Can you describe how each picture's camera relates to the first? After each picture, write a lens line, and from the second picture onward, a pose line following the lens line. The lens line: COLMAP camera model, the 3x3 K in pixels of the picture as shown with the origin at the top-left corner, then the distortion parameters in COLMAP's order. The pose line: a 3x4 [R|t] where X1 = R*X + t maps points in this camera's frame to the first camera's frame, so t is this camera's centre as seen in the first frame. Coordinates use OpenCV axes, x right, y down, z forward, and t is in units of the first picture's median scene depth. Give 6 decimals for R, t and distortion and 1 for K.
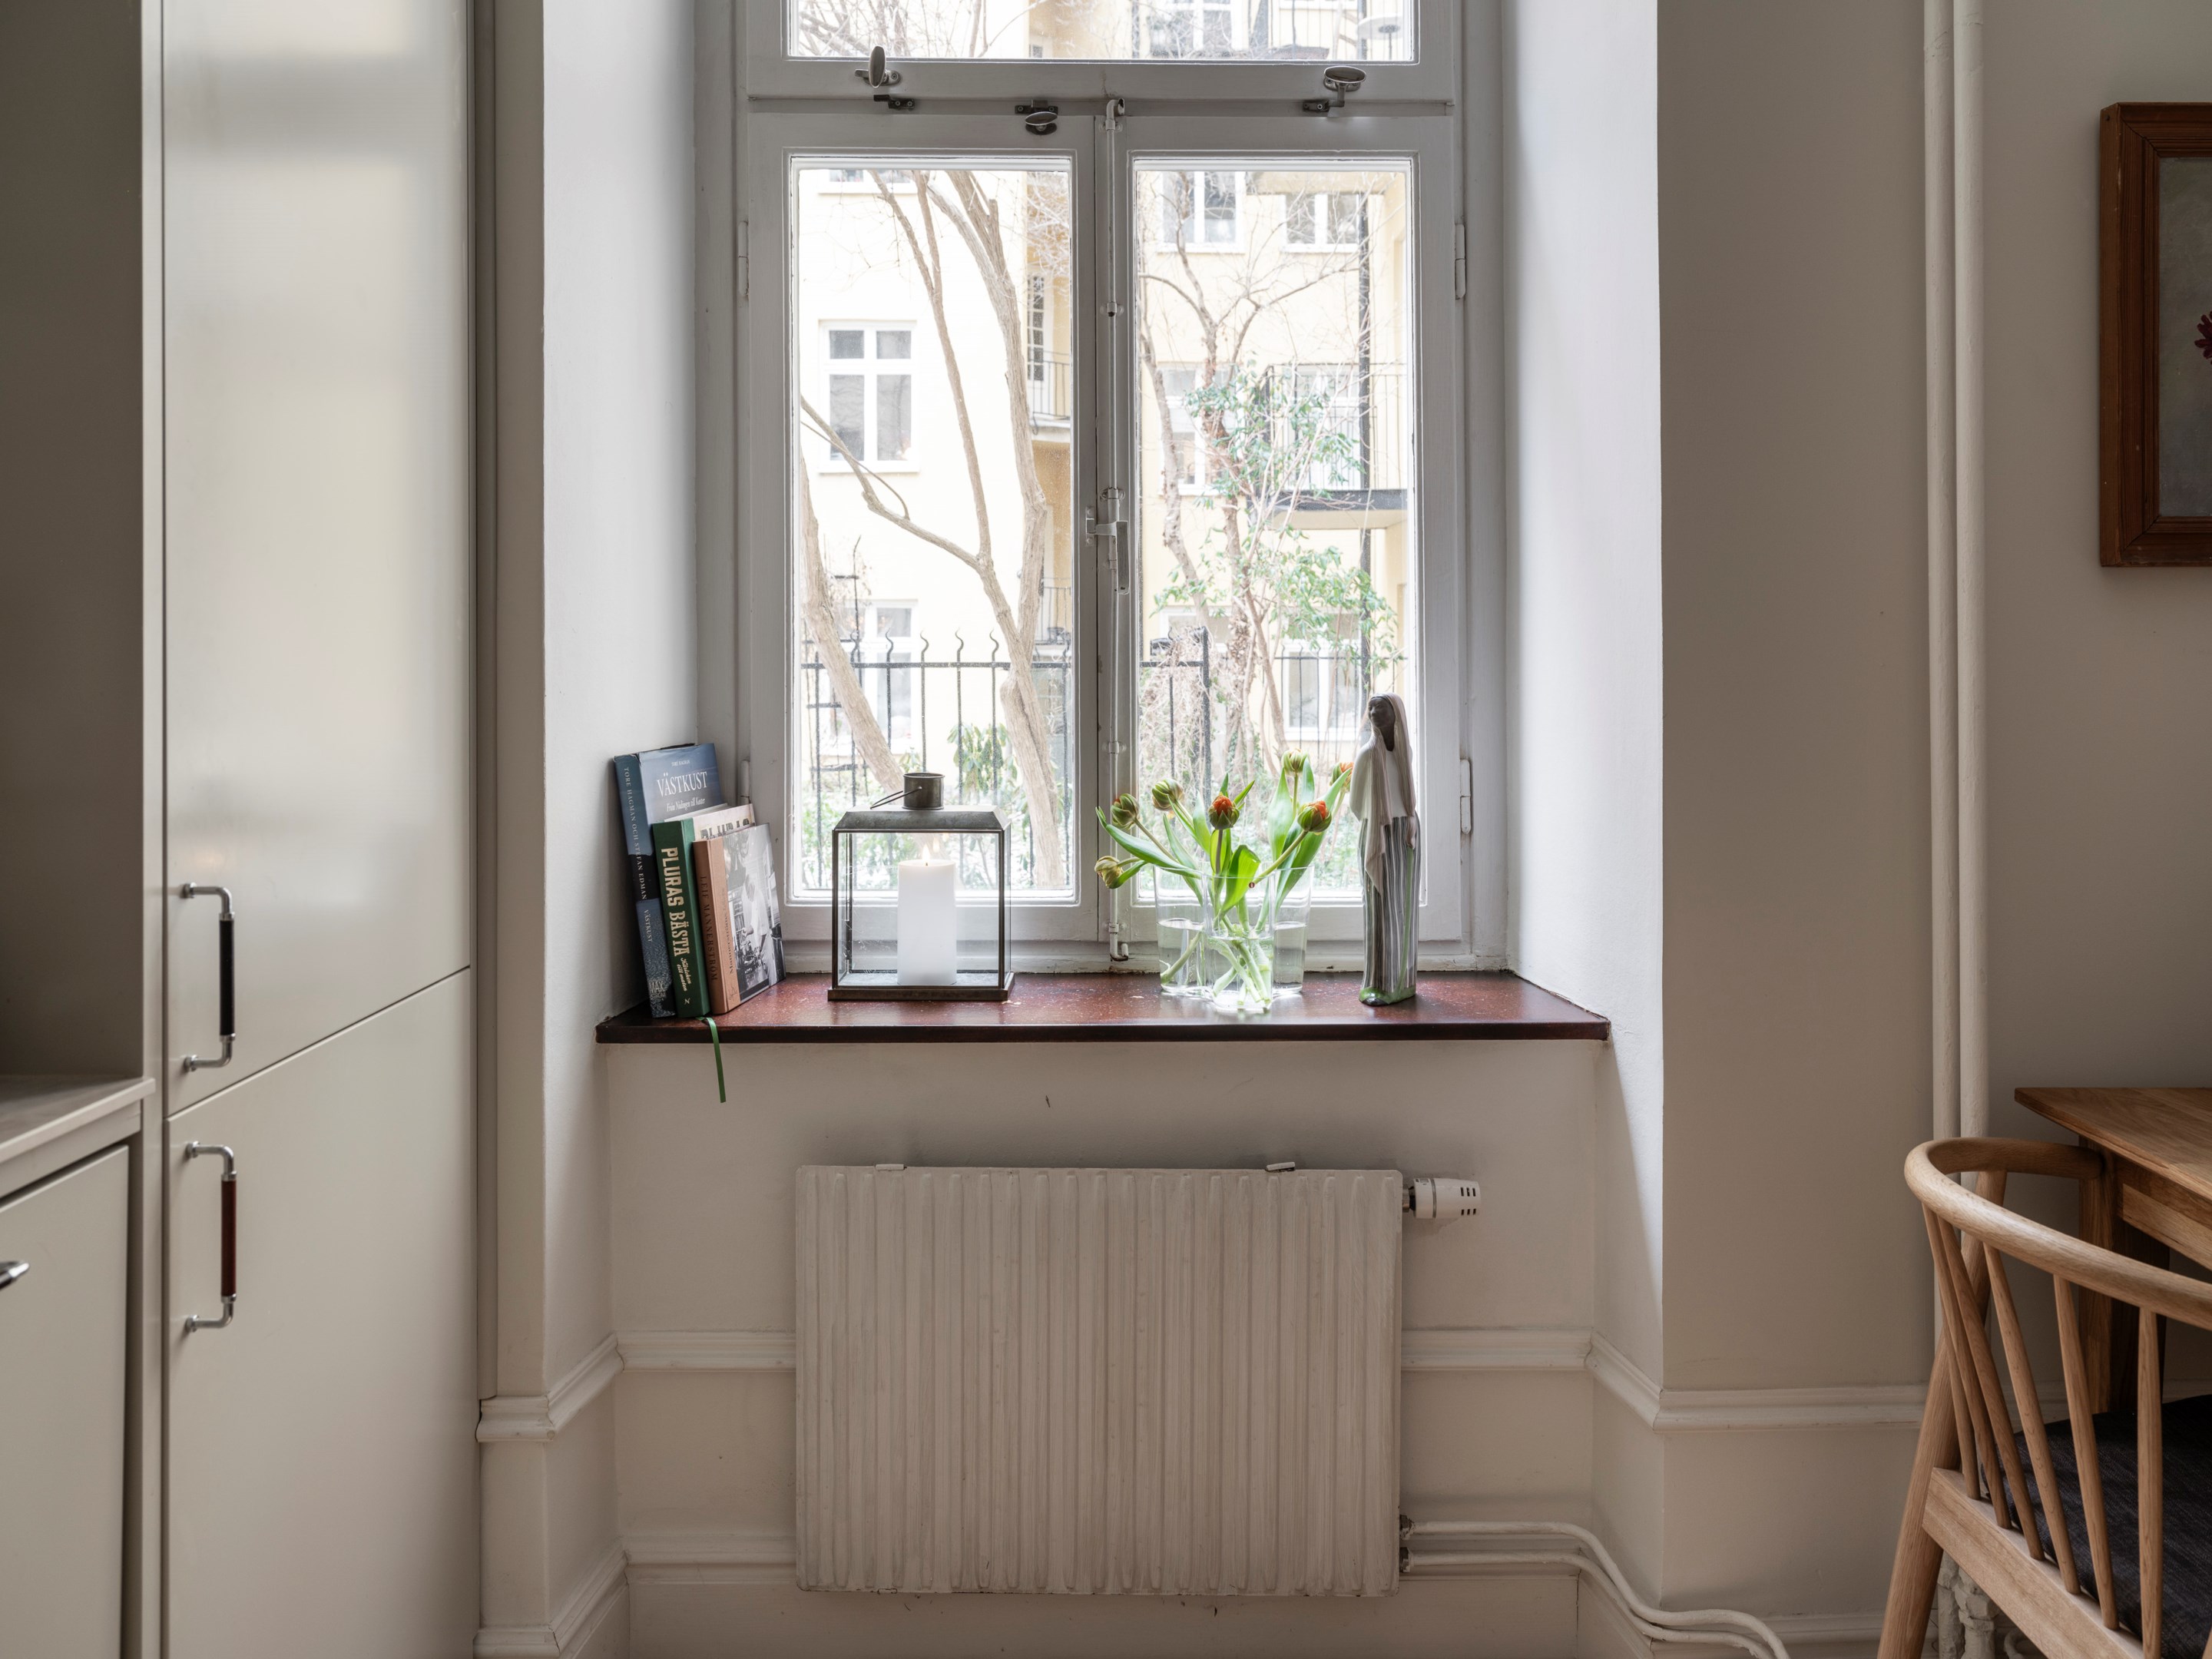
lens RADIAL K [[1728.0, 0, 1097.4], [0, 1728.0, 648.5], [0, 0, 1]] dist [0.004944, -0.006225]
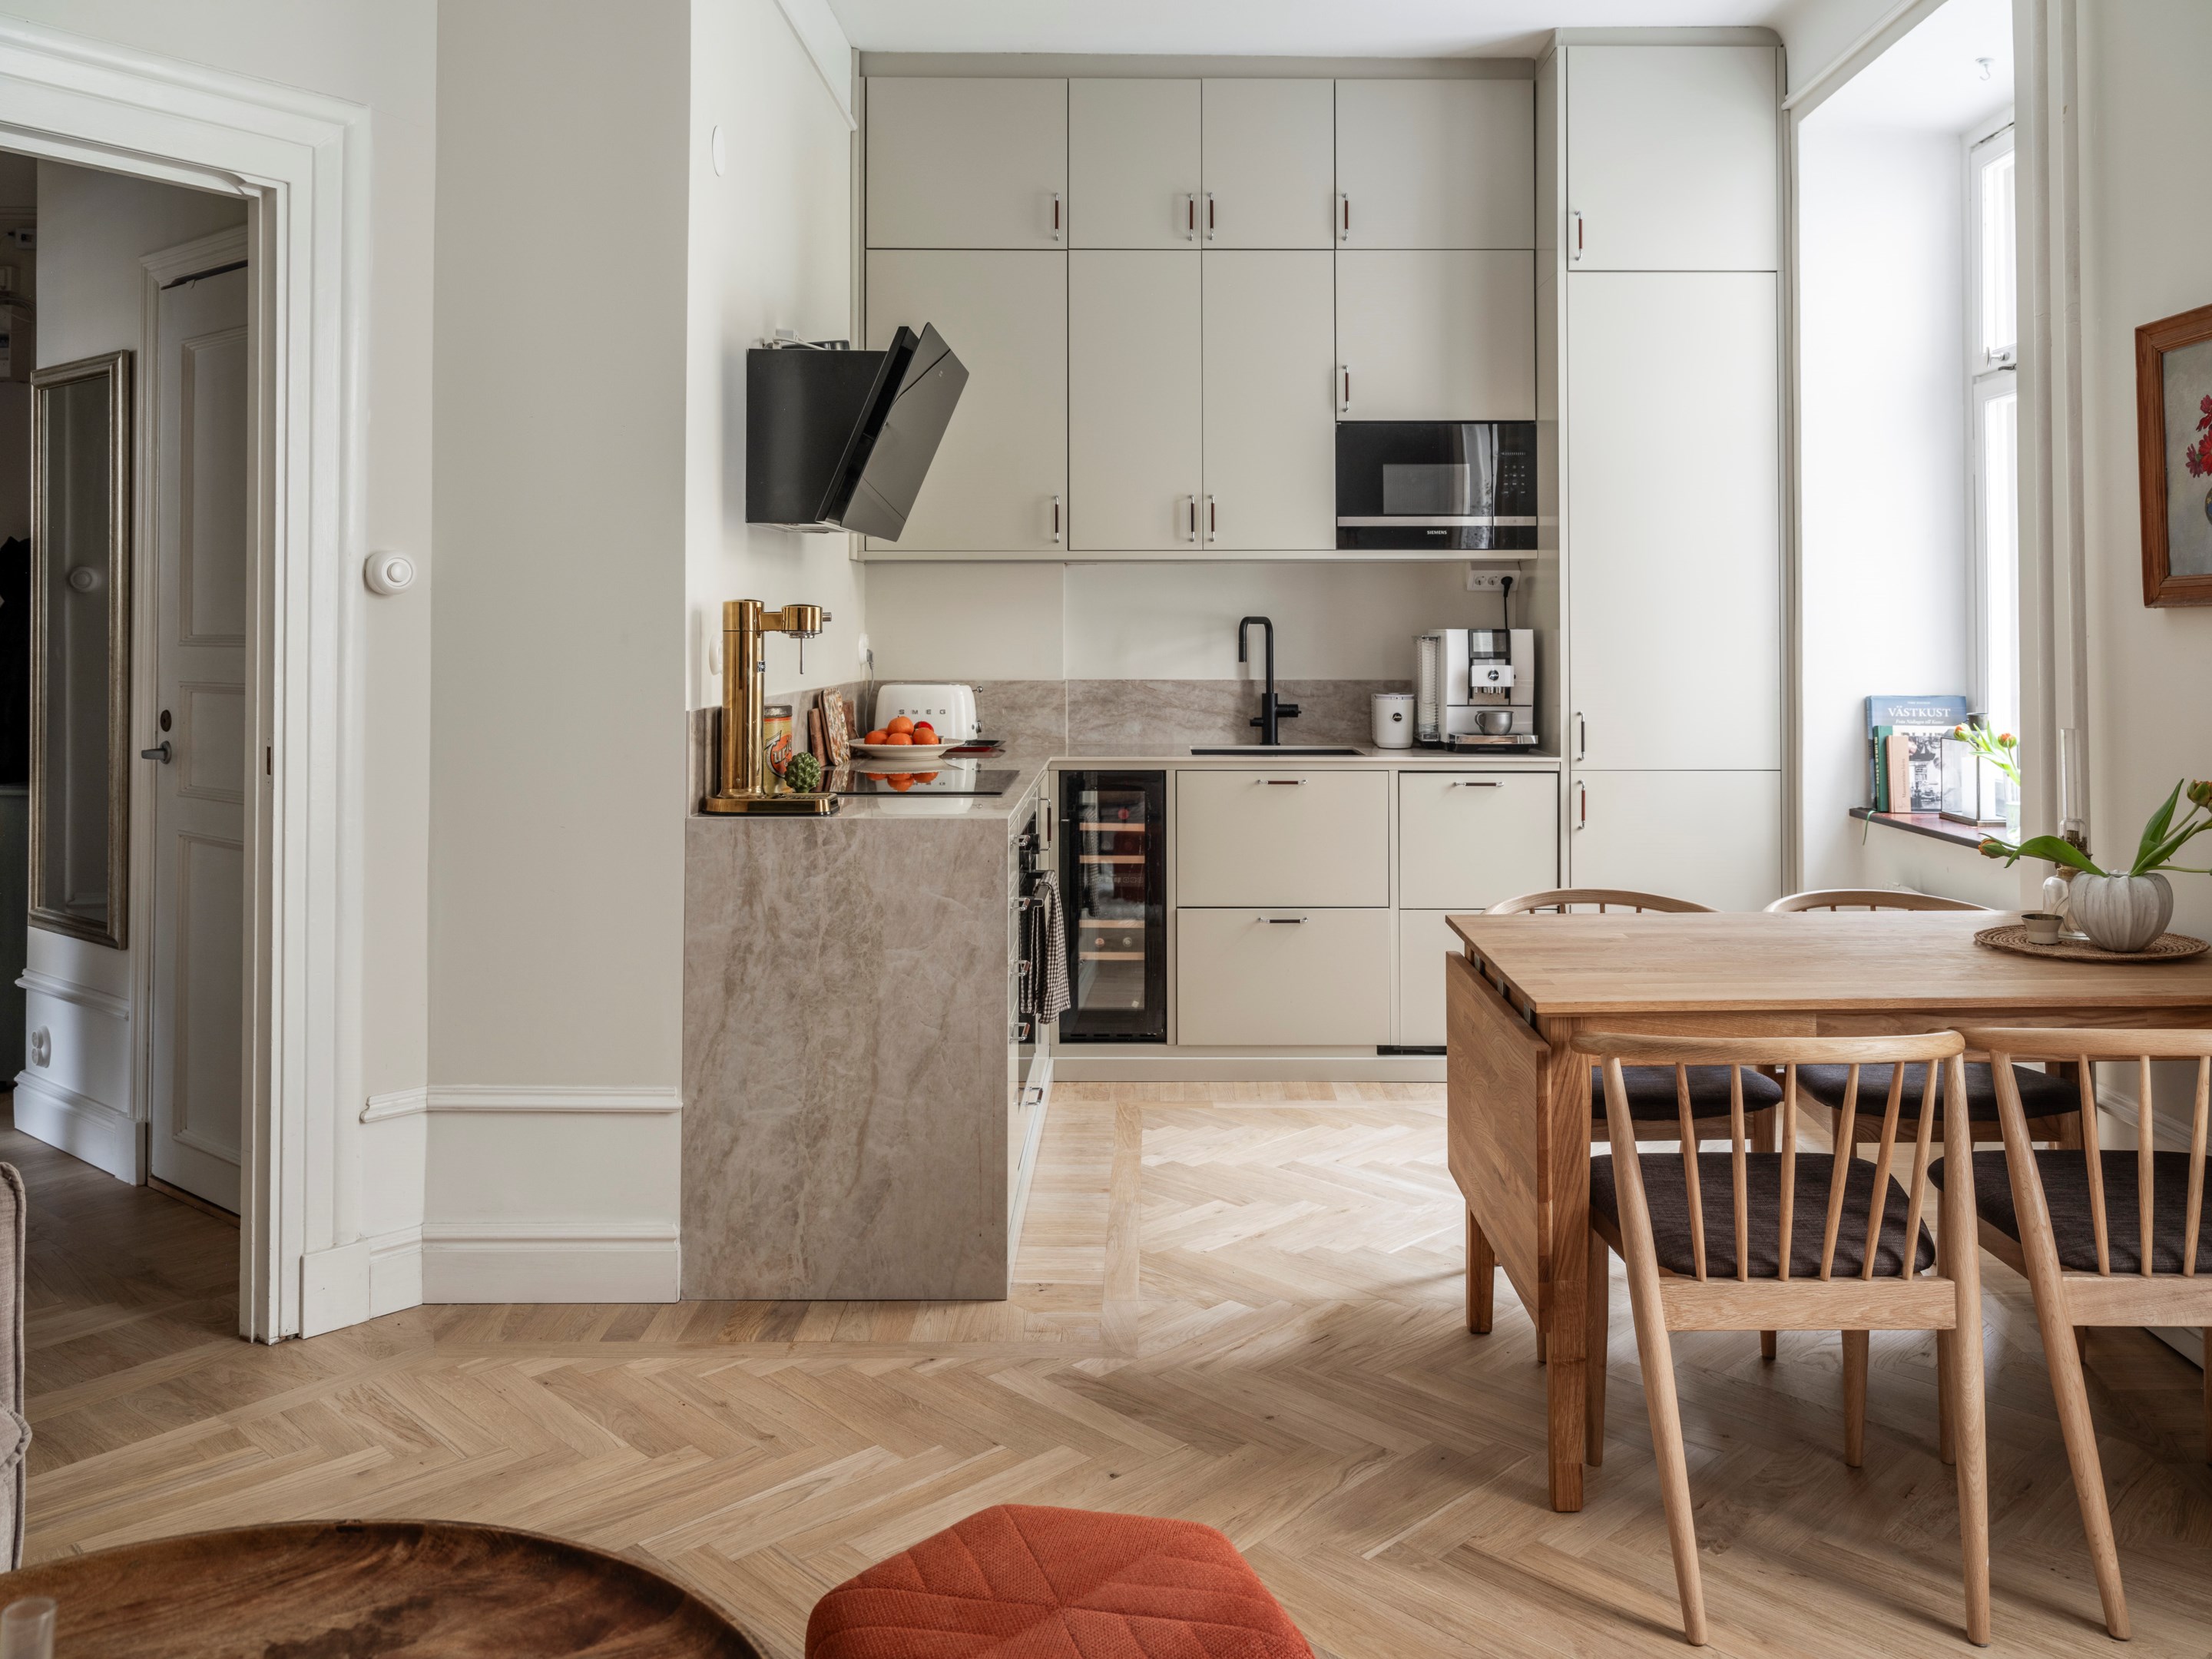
lens RADIAL K [[1728.0, 0, 1137.1], [0, 1728.0, 610.0], [0, 0, 1]] dist [0.004944, -0.006225]
pose [[-0.029135, -0.013171, -0.999489, 1.986112], [0.002017, 0.999910, -0.013236, -0.023016], [0.999573, -0.002402, -0.029105, 0.084317]]
